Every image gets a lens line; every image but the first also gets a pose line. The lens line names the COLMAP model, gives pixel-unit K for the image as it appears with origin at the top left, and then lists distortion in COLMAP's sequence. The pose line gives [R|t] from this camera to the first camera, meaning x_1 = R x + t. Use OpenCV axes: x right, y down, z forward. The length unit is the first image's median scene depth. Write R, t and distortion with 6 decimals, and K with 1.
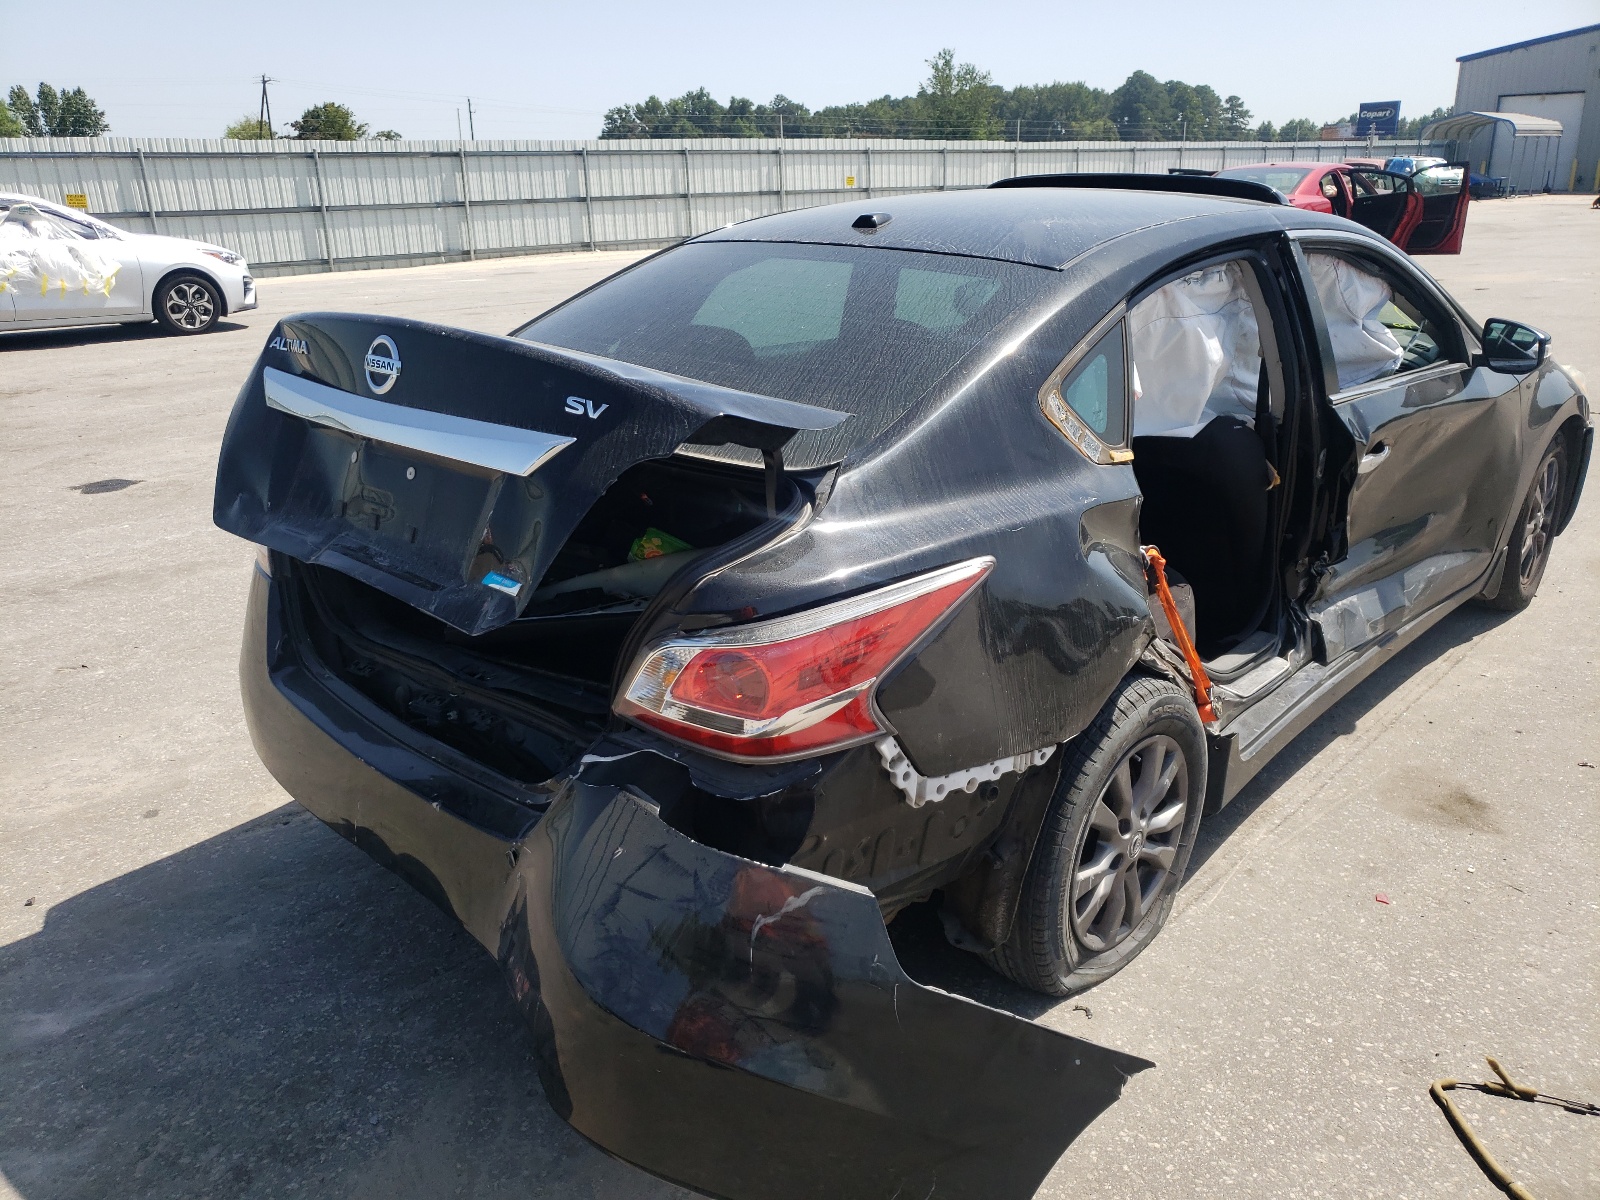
lens RADIAL K [[1247.9, 0, 798.4], [0, 1247.9, 458.7], [0, 0, 1]] dist [0.086018, -0.090026]
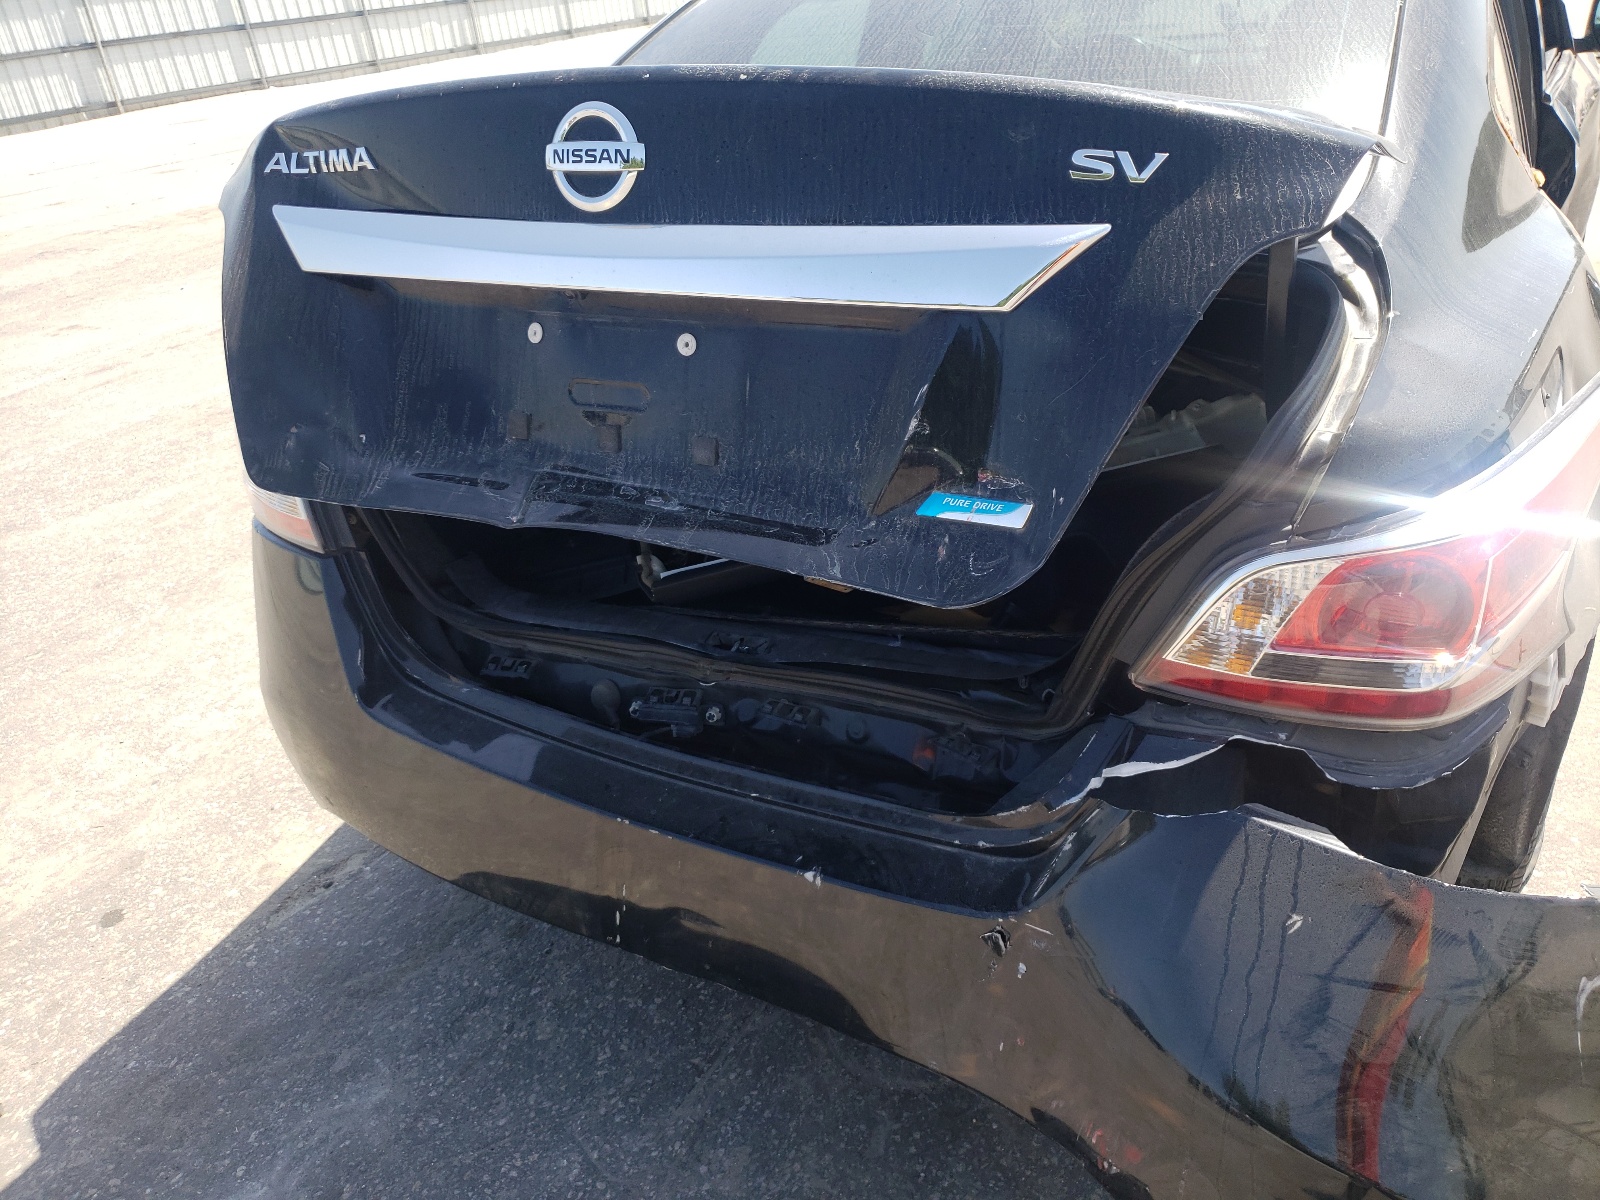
lens RADIAL K [[1247.9, 0, 798.4], [0, 1247.9, 458.7], [0, 0, 1]] dist [0.086018, -0.090026]
pose [[0.962331, -0.169598, 0.212497, -0.274948], [0.138146, 0.978193, 0.155094, -0.012840], [-0.234167, -0.119896, 0.964775, 0.310513]]
